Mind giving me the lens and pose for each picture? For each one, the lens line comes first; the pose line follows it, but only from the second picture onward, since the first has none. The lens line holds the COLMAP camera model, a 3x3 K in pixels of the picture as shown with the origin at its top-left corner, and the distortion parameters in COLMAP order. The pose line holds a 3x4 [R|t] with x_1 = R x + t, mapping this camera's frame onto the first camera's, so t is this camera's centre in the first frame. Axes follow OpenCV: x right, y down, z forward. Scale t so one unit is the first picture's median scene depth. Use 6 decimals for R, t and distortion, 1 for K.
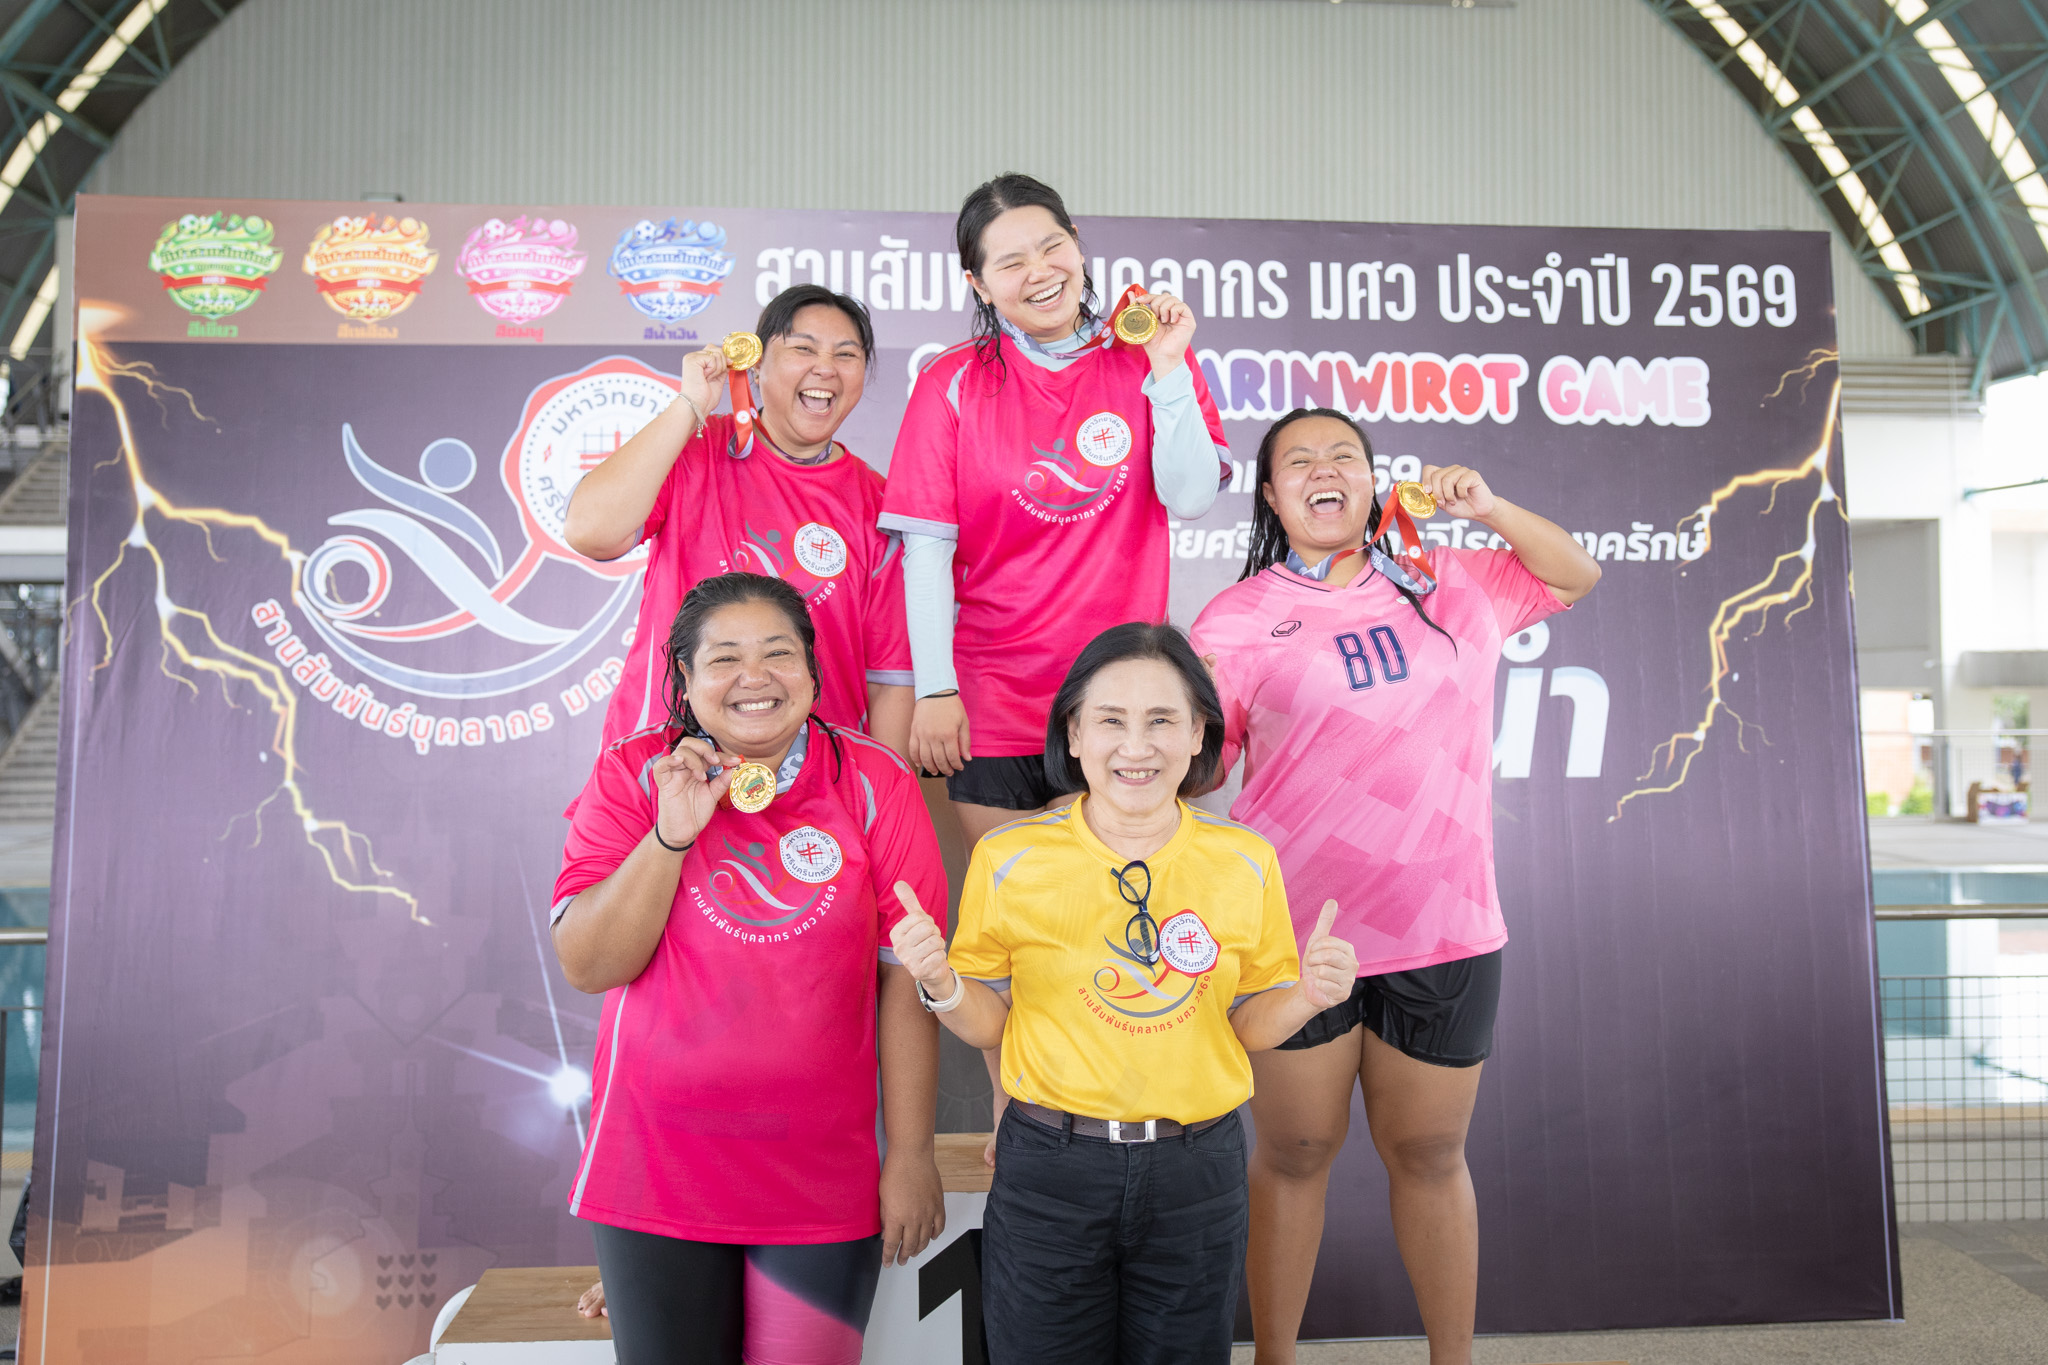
lens RADIAL K [[2266.9, 0, 1130.0], [0, 2266.9, 539.2], [0, 0, 1]] dist [-0.017575, 0.014369]
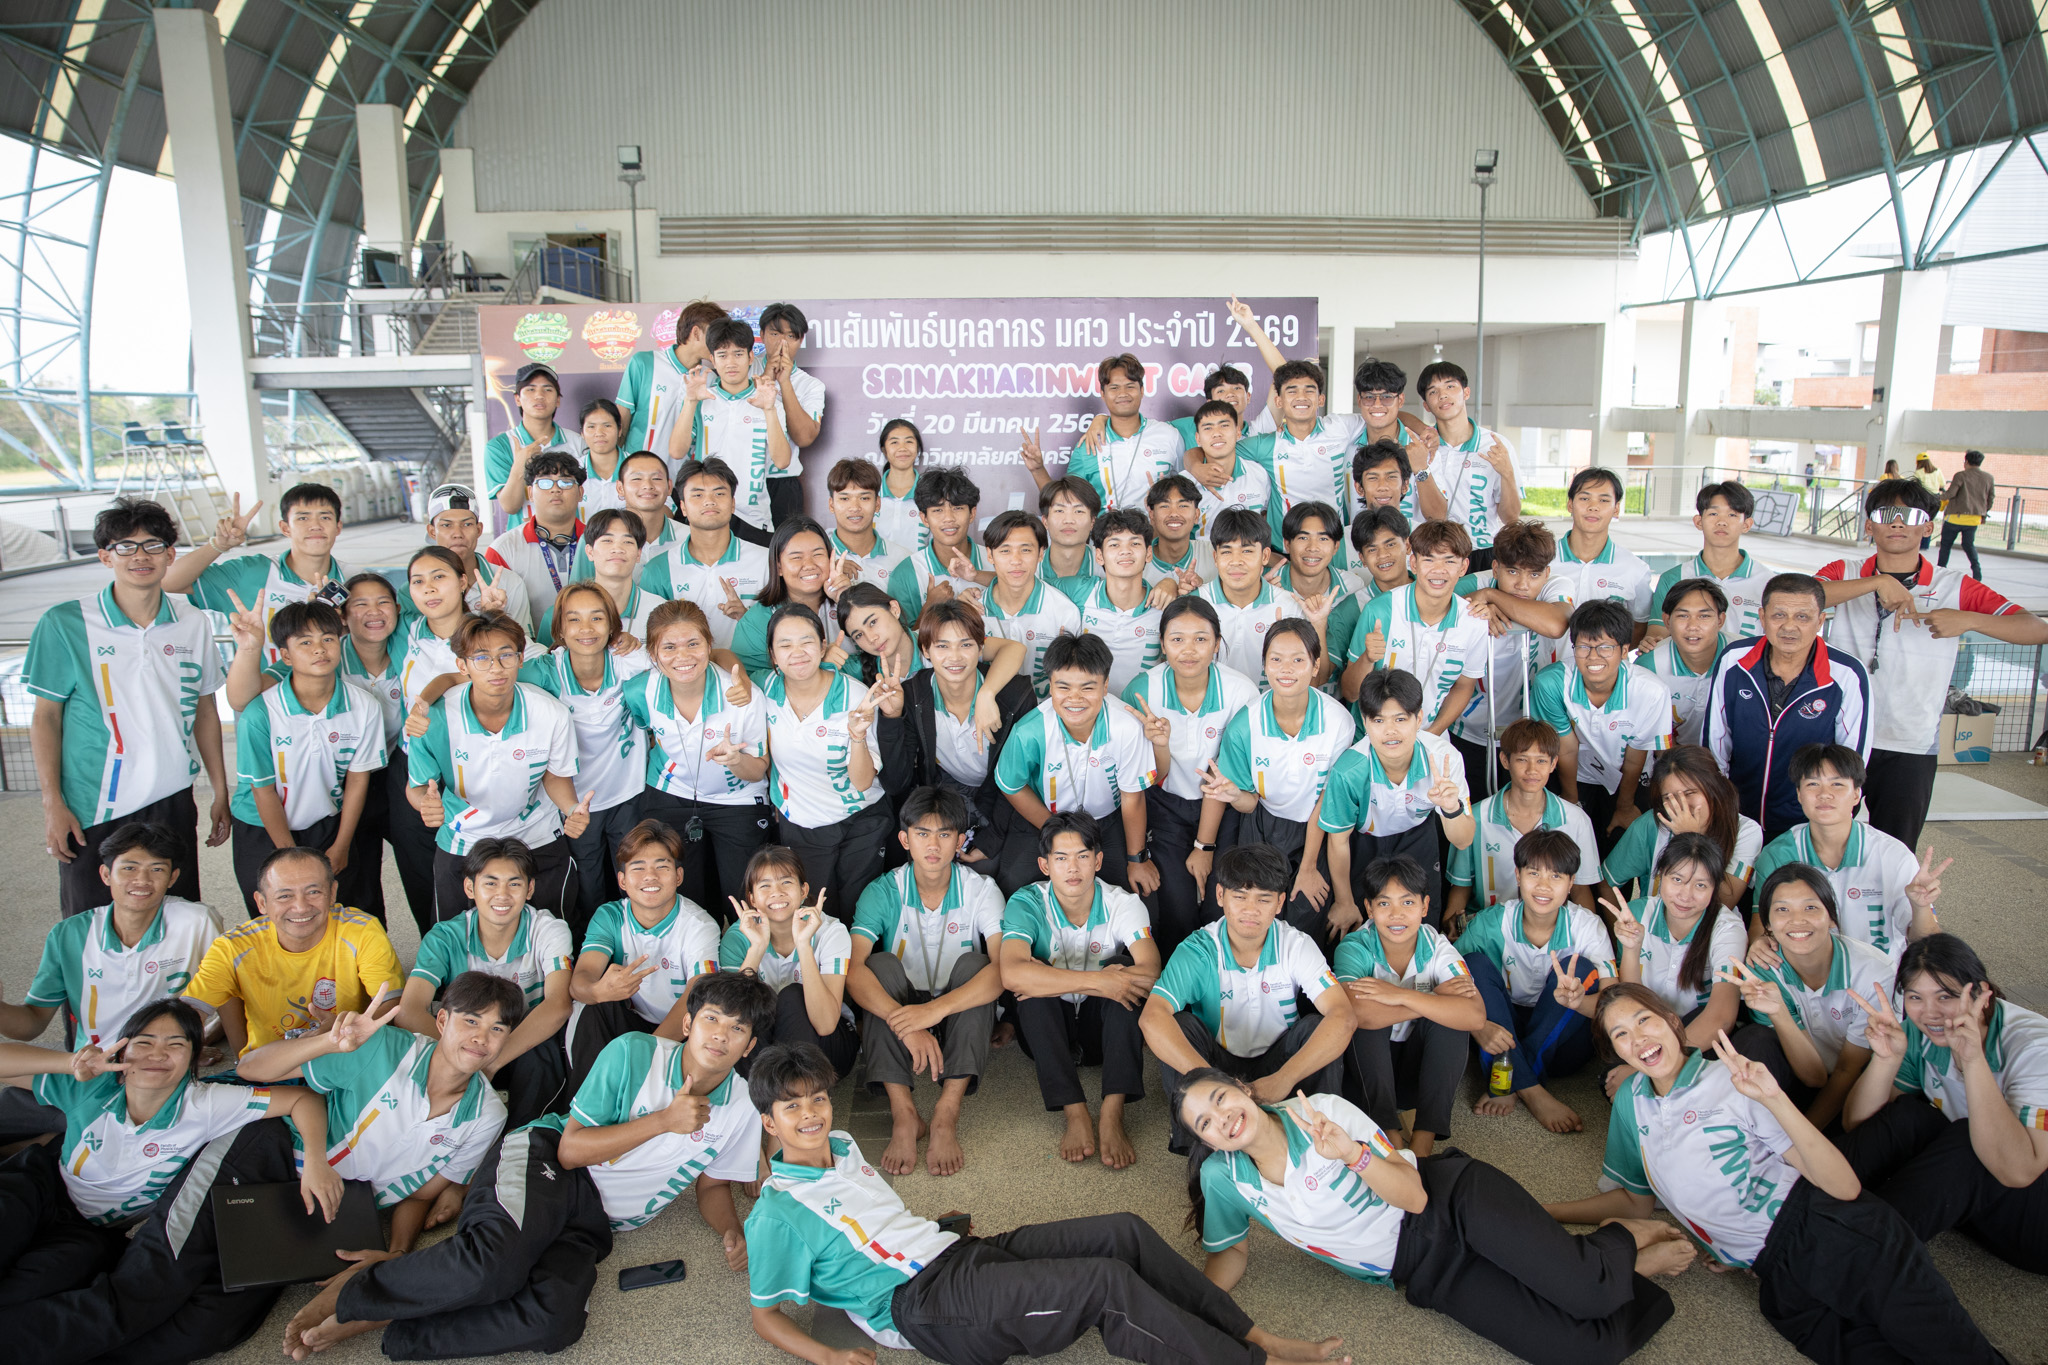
lens RADIAL K [[1477.1, 0, 1034.5], [0, 1477.1, 683.3], [0, 0, 1]] dist [-0.124450, 0.105493]
pose [[0.997521, 0.006548, -0.070063, 0.156080], [0.011510, 0.967068, 0.254257, -0.141331], [0.069421, -0.254433, 0.964595, -0.369588]]
